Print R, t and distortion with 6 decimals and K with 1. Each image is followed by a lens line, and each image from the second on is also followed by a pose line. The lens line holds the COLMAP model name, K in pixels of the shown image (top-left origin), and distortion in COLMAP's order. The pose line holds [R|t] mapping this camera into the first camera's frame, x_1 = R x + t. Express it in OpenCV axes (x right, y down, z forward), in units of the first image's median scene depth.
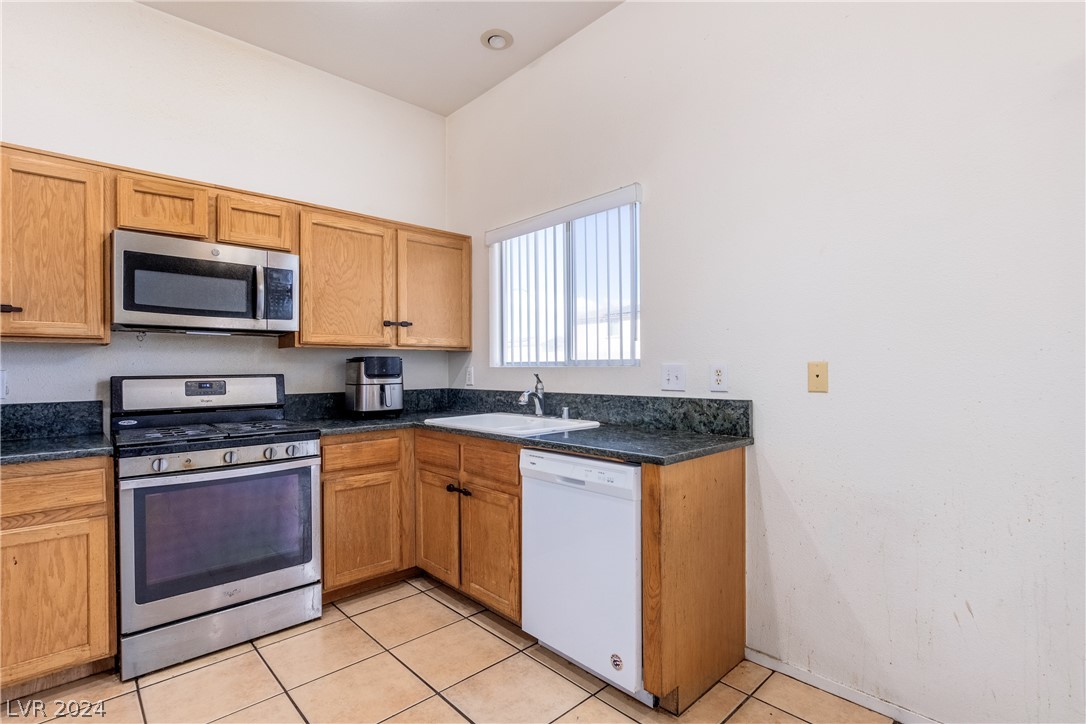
lens RADIAL K [[513.9, 0, 546.7], [0, 513.9, 366.6], [0, 0, 1]] dist [-0.004989, -0.000568]
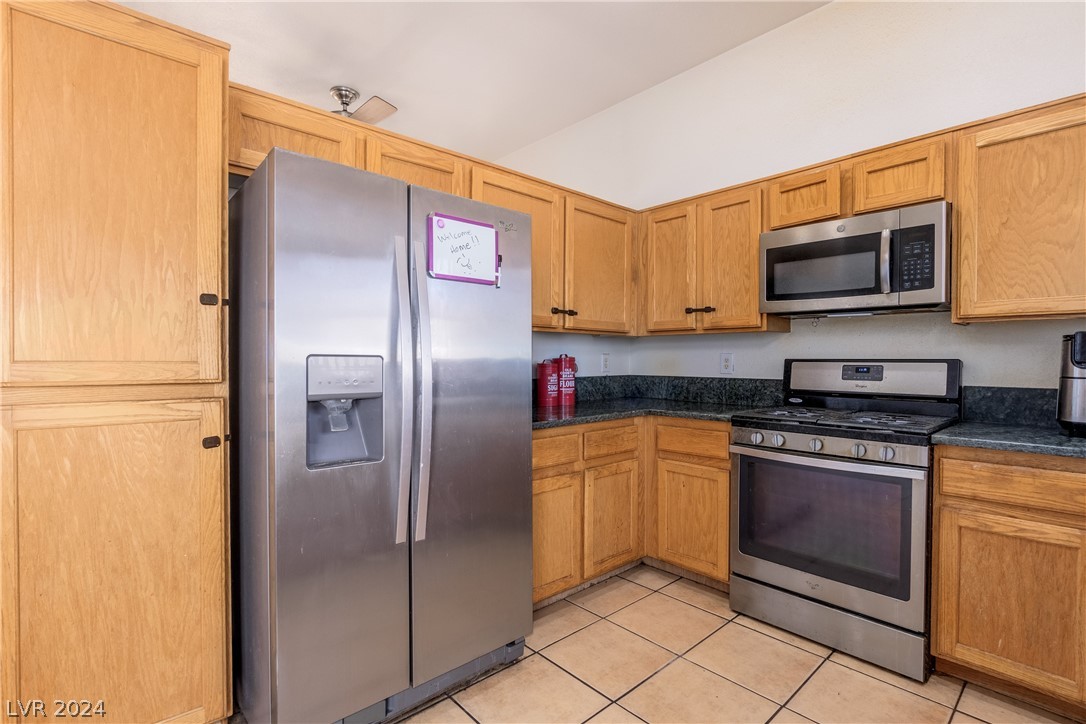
lens RADIAL K [[513.9, 0, 546.7], [0, 513.9, 366.6], [0, 0, 1]] dist [-0.004989, -0.000568]
pose [[-0.017402, 0.027027, -0.999483, 0.292706], [0.004618, 0.999626, 0.026950, 0.002777], [0.999838, -0.004147, -0.017520, 0.445006]]
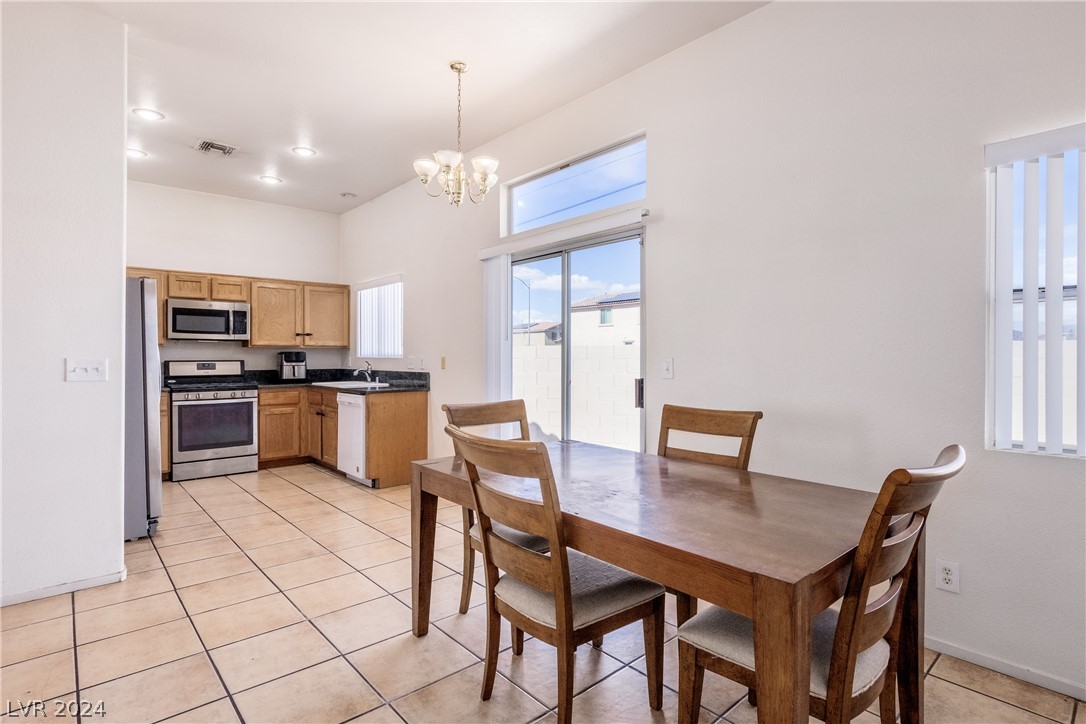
lens RADIAL K [[546.3, 0, 549.7], [0, 546.3, 359.3], [0, 0, 1]] dist [-0.002944, -0.001008]
pose [[0.999658, 0.007951, -0.024916, 0.832989], [-0.007742, 0.999934, 0.008447, -0.017889], [0.024982, -0.008251, 0.999654, -1.252947]]
